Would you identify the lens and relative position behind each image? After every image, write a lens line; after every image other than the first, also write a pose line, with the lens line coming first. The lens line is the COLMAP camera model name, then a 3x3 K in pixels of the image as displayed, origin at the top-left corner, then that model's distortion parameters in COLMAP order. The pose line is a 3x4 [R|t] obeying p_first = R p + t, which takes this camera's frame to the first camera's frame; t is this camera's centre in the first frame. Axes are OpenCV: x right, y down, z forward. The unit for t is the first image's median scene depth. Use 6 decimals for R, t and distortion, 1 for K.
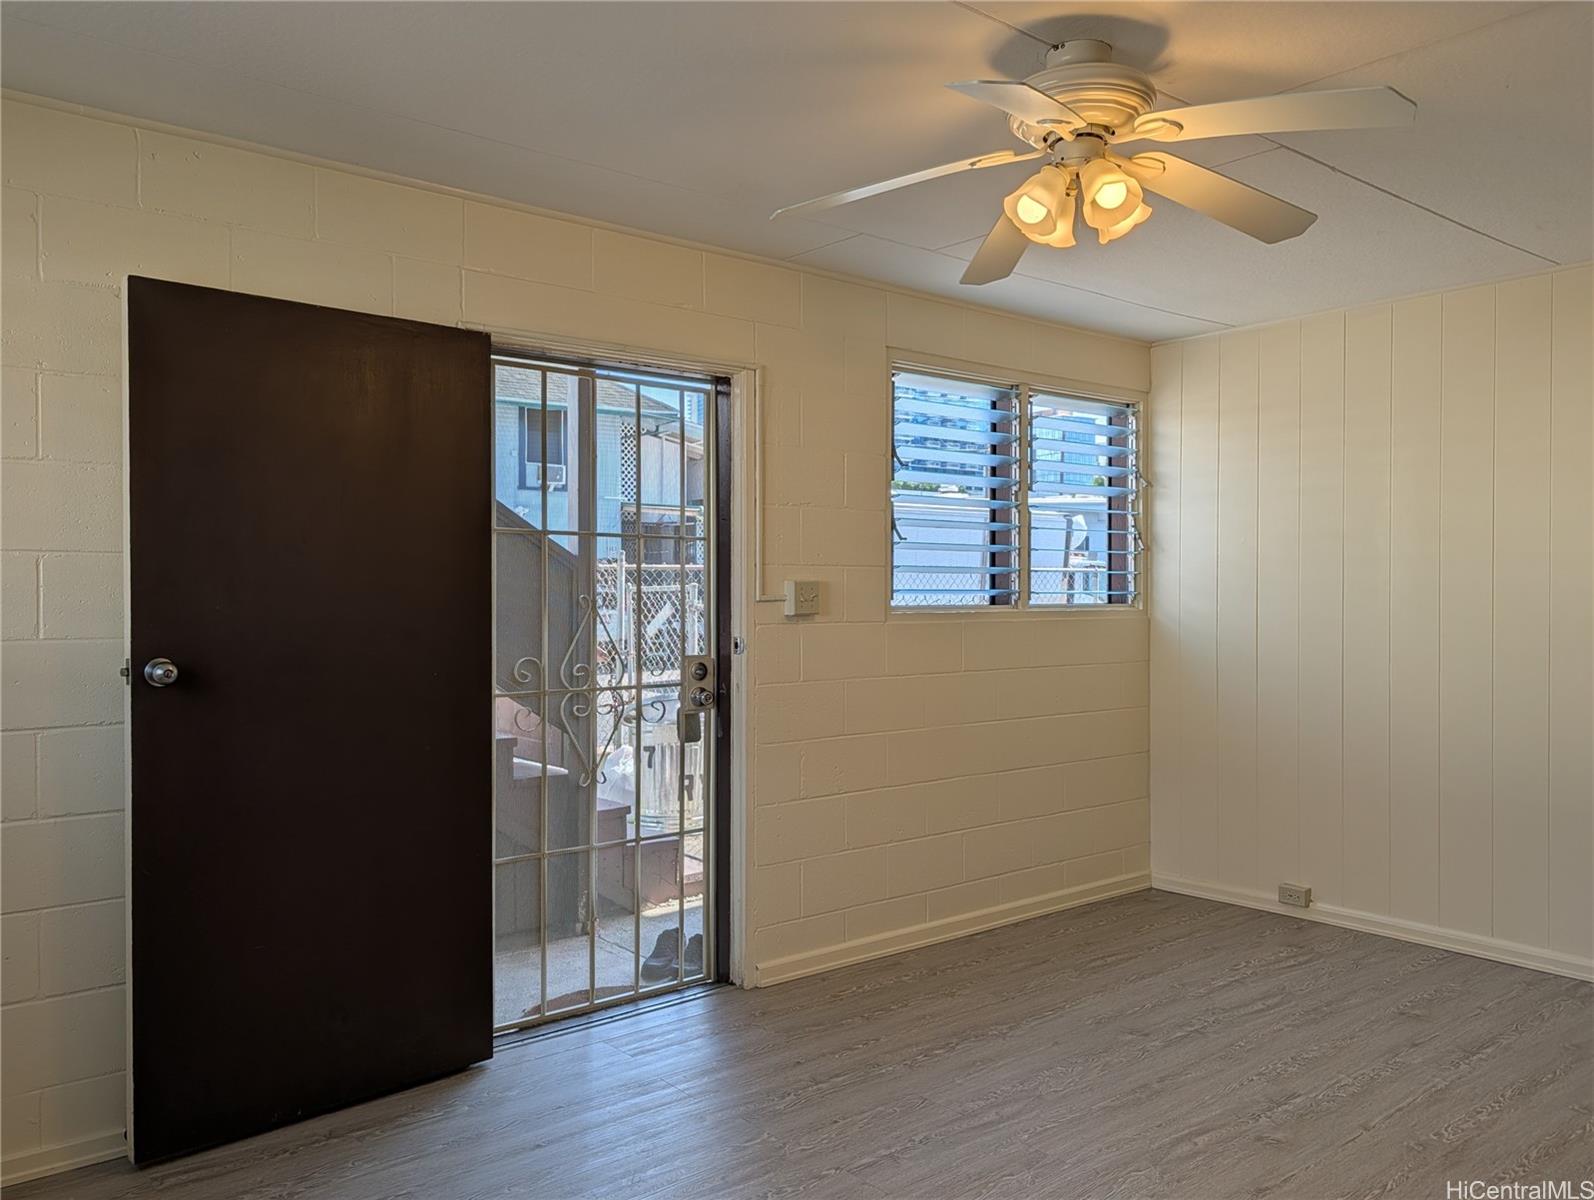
lens RADIAL K [[1119.6, 0, 785.7], [0, 1119.6, 569.0], [0, 0, 1]] dist [0.010727, -0.002553]
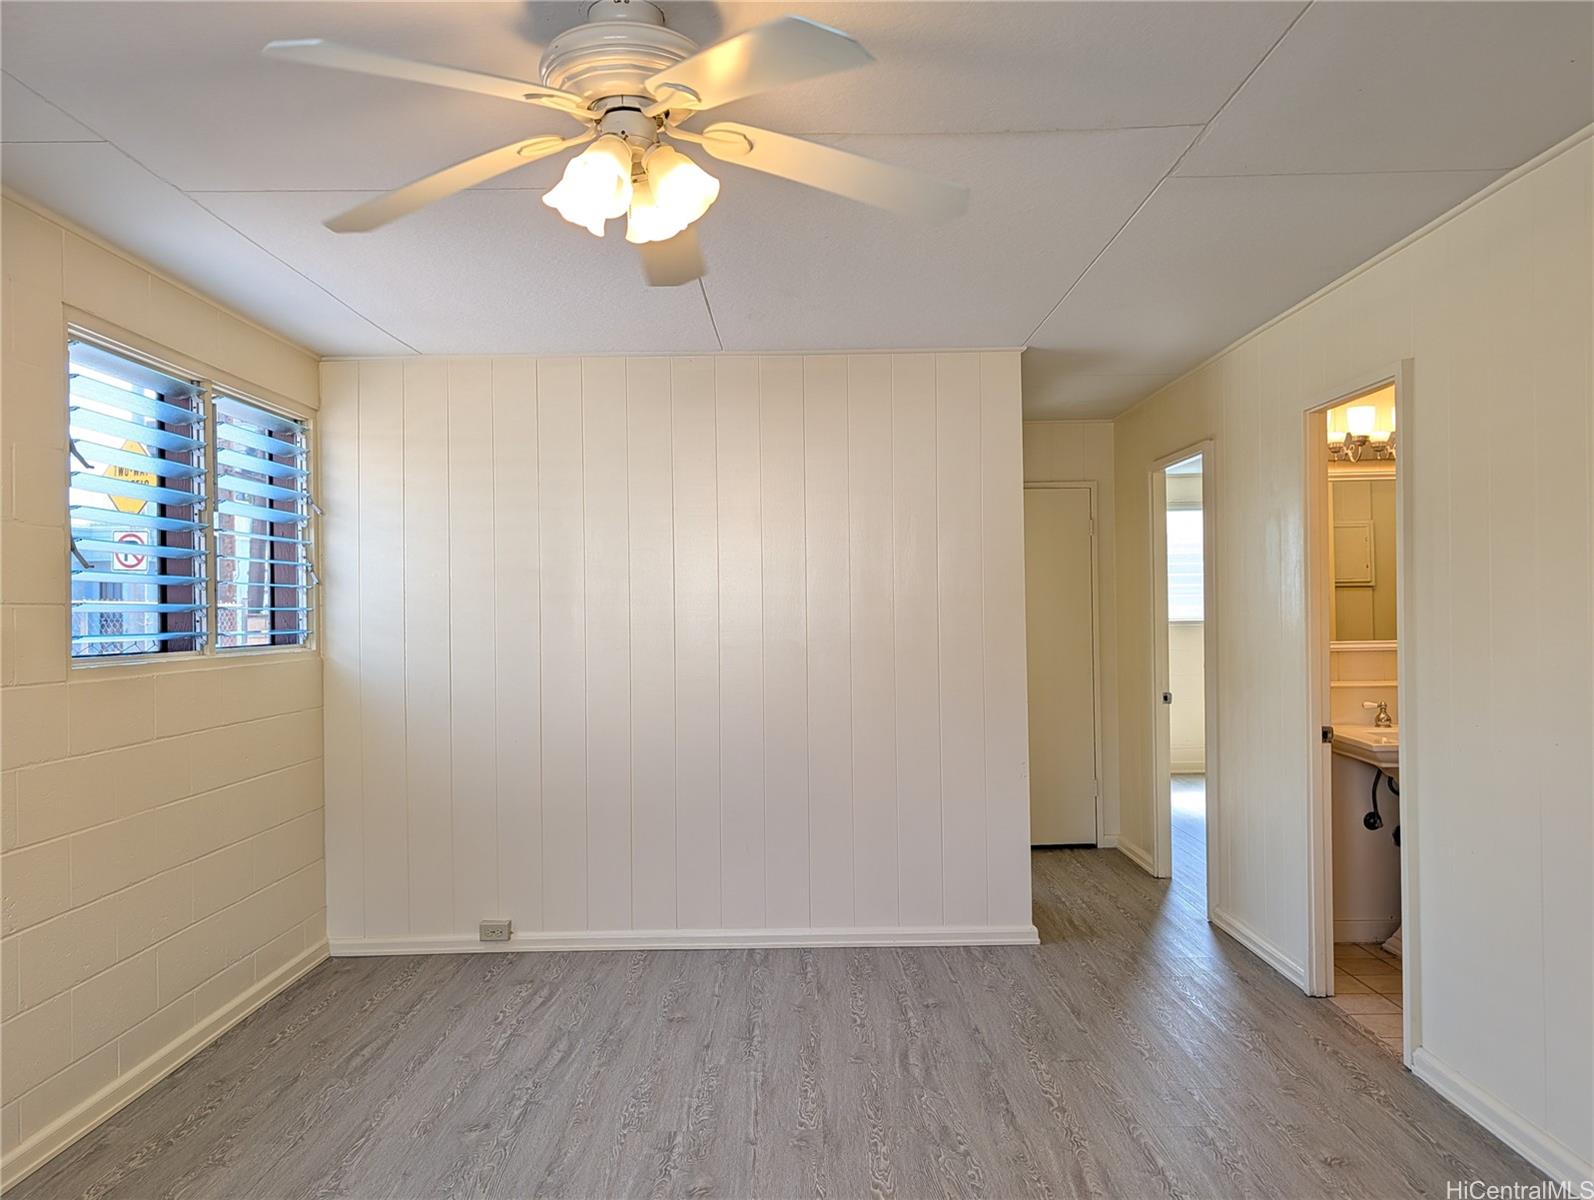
lens RADIAL K [[1109.8, 0, 797.0], [0, 1109.8, 600.0], [0, 0, 1]] dist [0.002256, -0.003280]
pose [[0.653647, 0.002685, 0.756795, -0.122012], [-0.001817, 0.999996, -0.001978, -0.003592], [-0.756798, -0.000082, 0.653649, 0.146771]]
